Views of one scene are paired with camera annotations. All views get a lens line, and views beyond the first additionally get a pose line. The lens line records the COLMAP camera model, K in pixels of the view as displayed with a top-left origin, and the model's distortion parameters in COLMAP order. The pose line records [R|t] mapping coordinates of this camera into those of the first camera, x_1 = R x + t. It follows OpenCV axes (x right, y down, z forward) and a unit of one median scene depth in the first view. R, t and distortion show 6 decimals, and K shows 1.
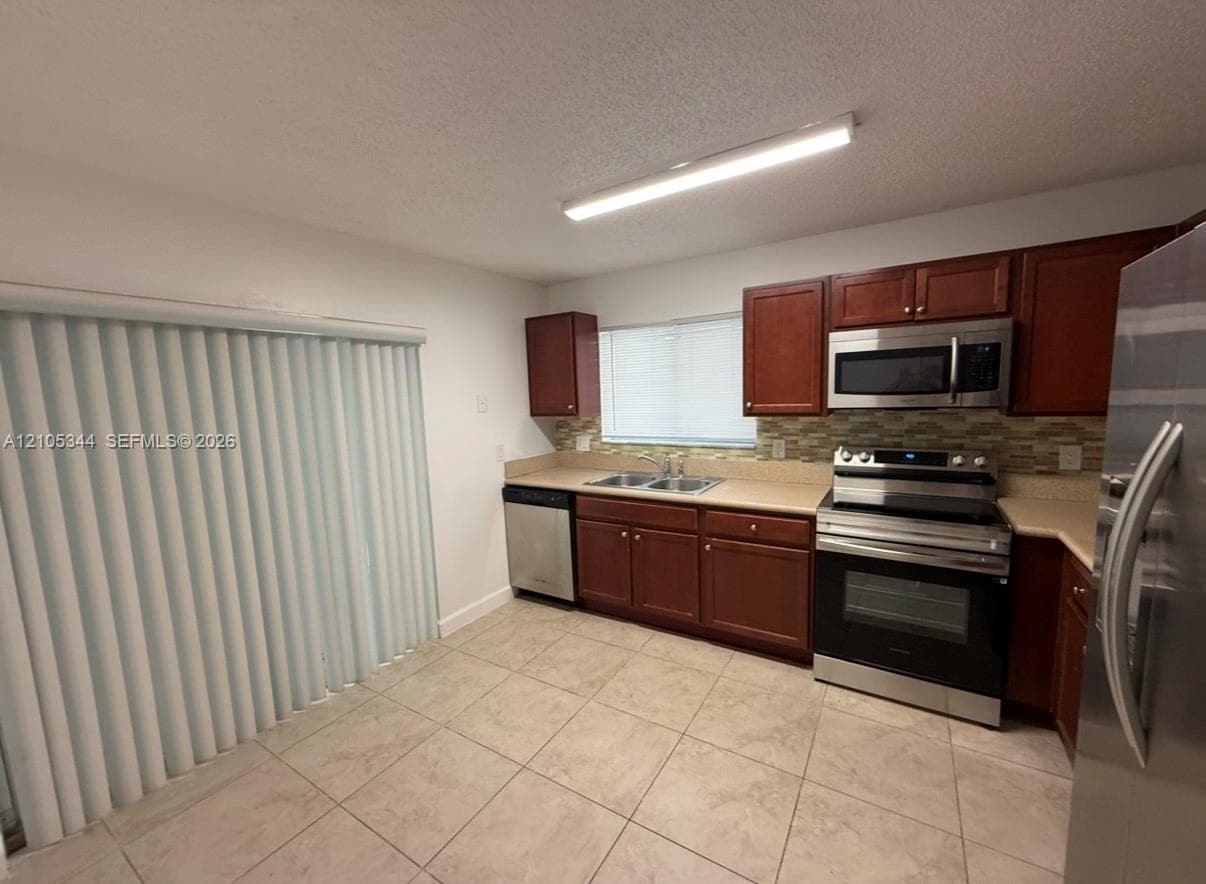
lens RADIAL K [[482.0, 0, 599.7], [0, 482.0, 447.1], [0, 0, 1]] dist [0.001925, 0.000238]
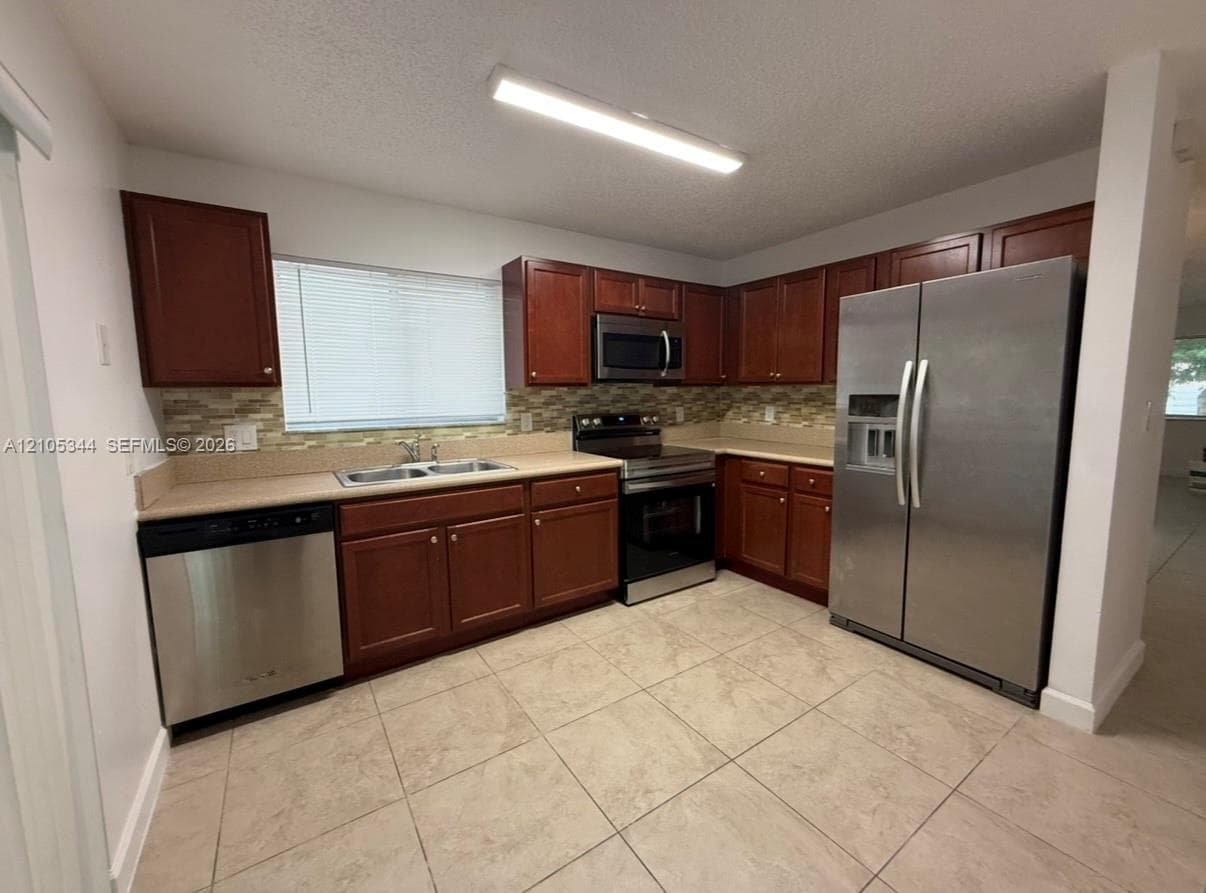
lens RADIAL K [[482.0, 0, 599.3], [0, 482.0, 444.9], [0, 0, 1]] dist [0.001925, 0.000238]
pose [[0.408502, -0.067680, 0.910245, -0.552738], [0.104467, 0.994161, 0.027037, 0.043928], [-0.906760, 0.084046, 0.413187, 0.476302]]
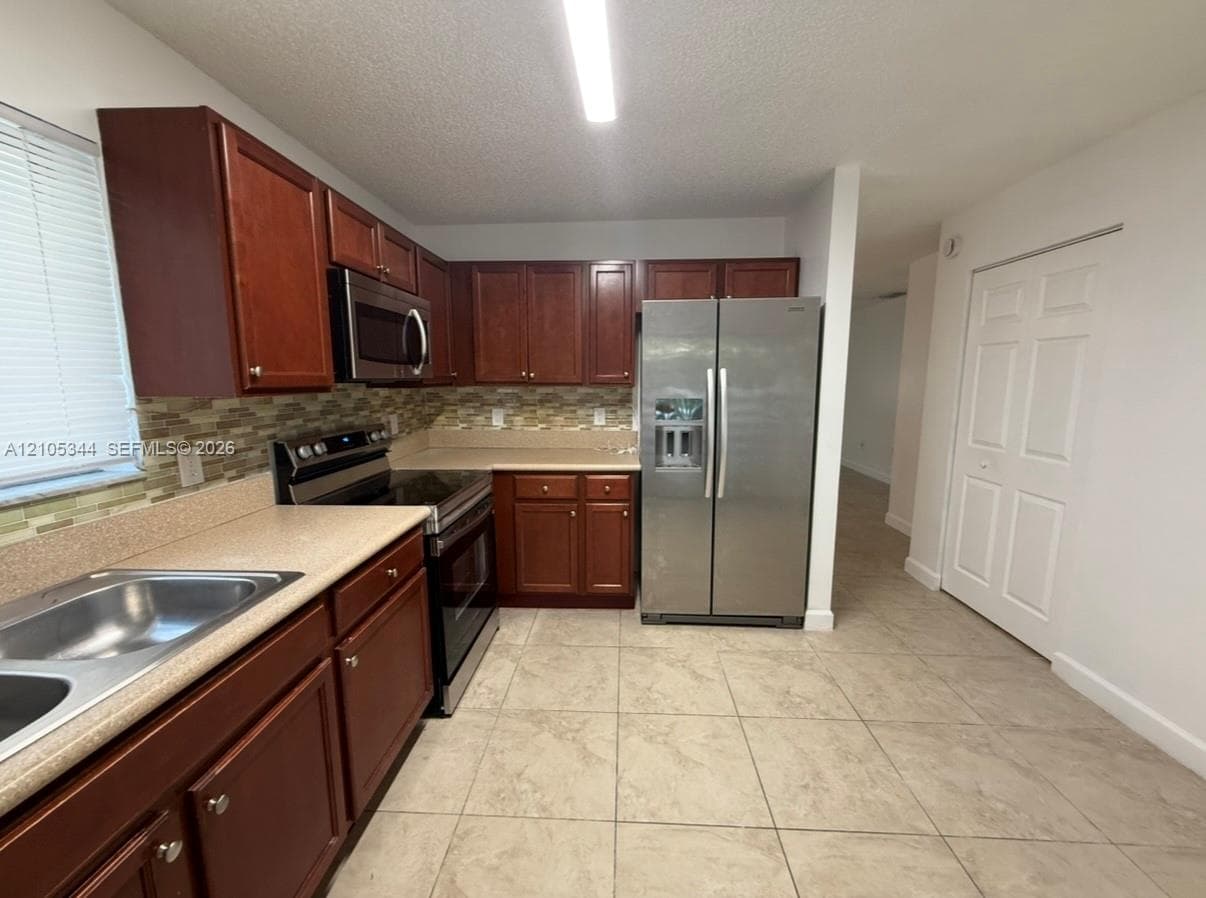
lens RADIAL K [[483.6, 0, 599.6], [0, 483.6, 446.8], [0, 0, 1]] dist [0.004532, 0.000522]
pose [[-0.489788, -0.085640, 0.867625, -0.293039], [0.125360, 0.977905, 0.167293, -0.051706], [-0.862782, 0.190703, -0.468230, 0.943914]]
